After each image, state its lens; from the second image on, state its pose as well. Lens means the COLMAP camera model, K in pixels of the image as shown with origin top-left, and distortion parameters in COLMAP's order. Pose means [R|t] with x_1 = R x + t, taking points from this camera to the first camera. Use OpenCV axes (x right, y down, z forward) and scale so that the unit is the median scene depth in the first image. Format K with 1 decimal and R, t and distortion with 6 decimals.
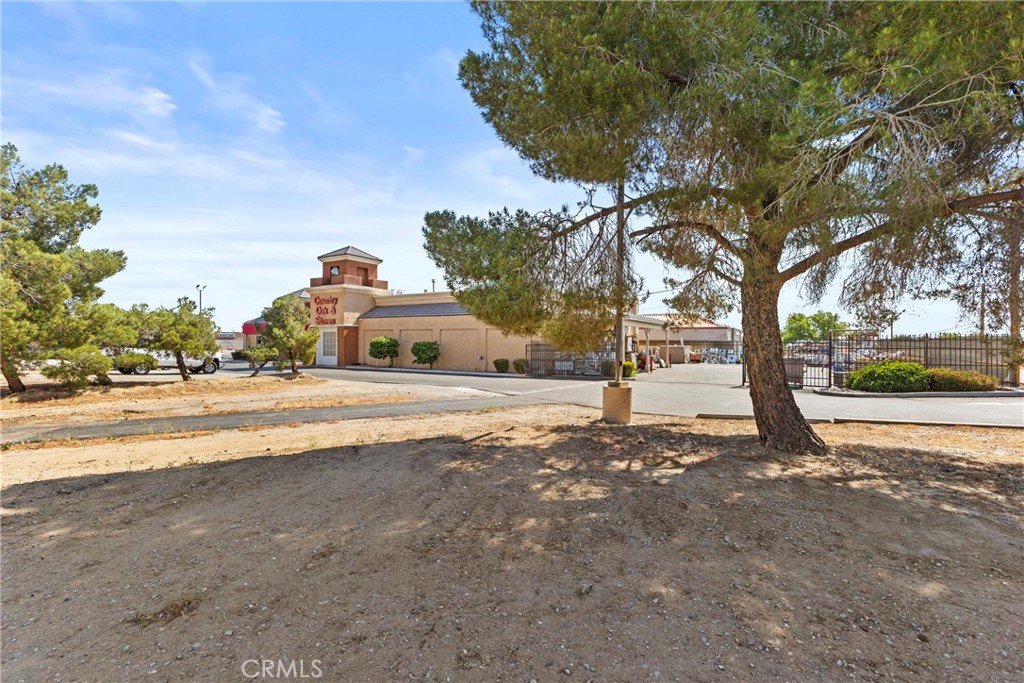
lens RADIAL K [[443.4, 0, 515.1], [0, 443.4, 344.6], [0, 0, 1]] dist [-0.000994, 0.000076]
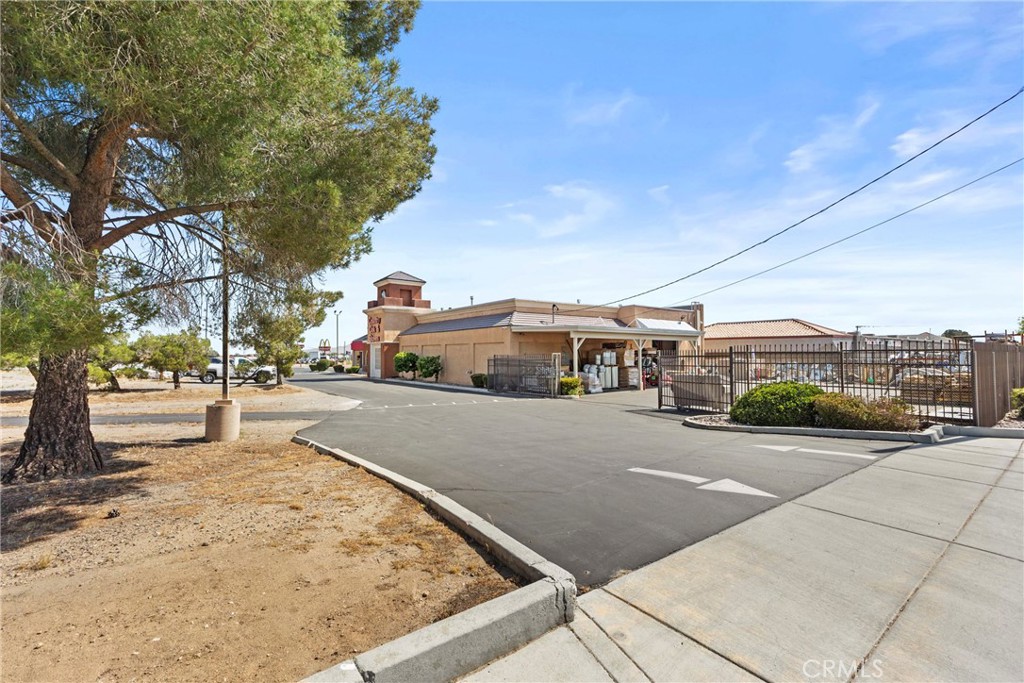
lens RADIAL K [[443.4, 0, 508.3], [0, 443.4, 341.6], [0, 0, 1]] dist [-0.000994, 0.000076]
pose [[0.919199, -0.020388, -0.393266, 0.326329], [0.006579, 0.999315, -0.036431, -0.001825], [0.393739, 0.030900, 0.918703, 0.087526]]
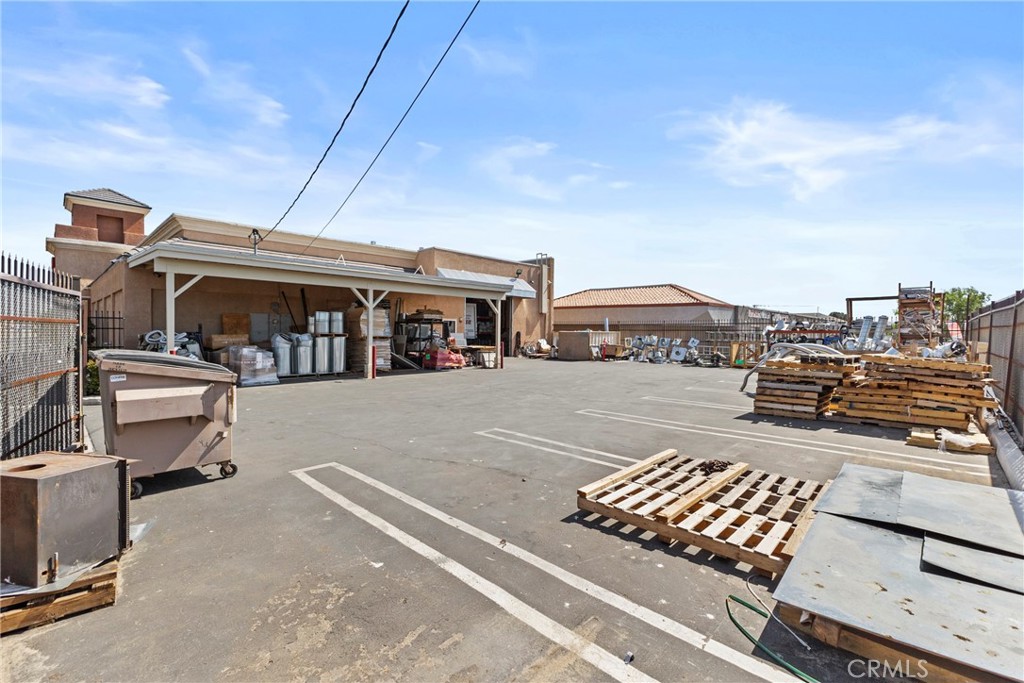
lens RADIAL K [[443.4, 0, 513.0], [0, 443.4, 338.1], [0, 0, 1]] dist [-0.000994, 0.000076]
pose [[0.970131, 0.011189, -0.242323, 0.466209], [-0.008956, 0.999907, 0.010311, 0.009328], [0.242416, -0.007833, 0.970141, 0.463582]]
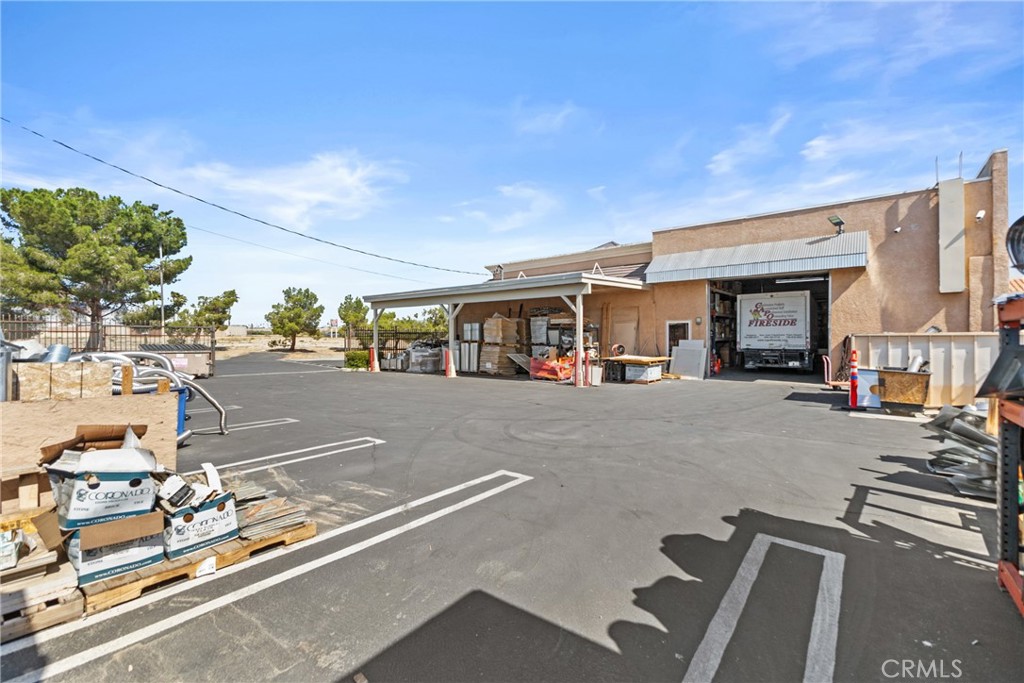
lens RADIAL K [[443.4, 0, 512.7], [0, 443.4, 337.1], [0, 0, 1]] dist [-0.000994, 0.000076]
pose [[-0.158078, -0.003094, -0.987422, 0.717221], [-0.002482, 0.999993, -0.002736, 0.008678], [0.987423, 0.002019, -0.158085, 0.970599]]
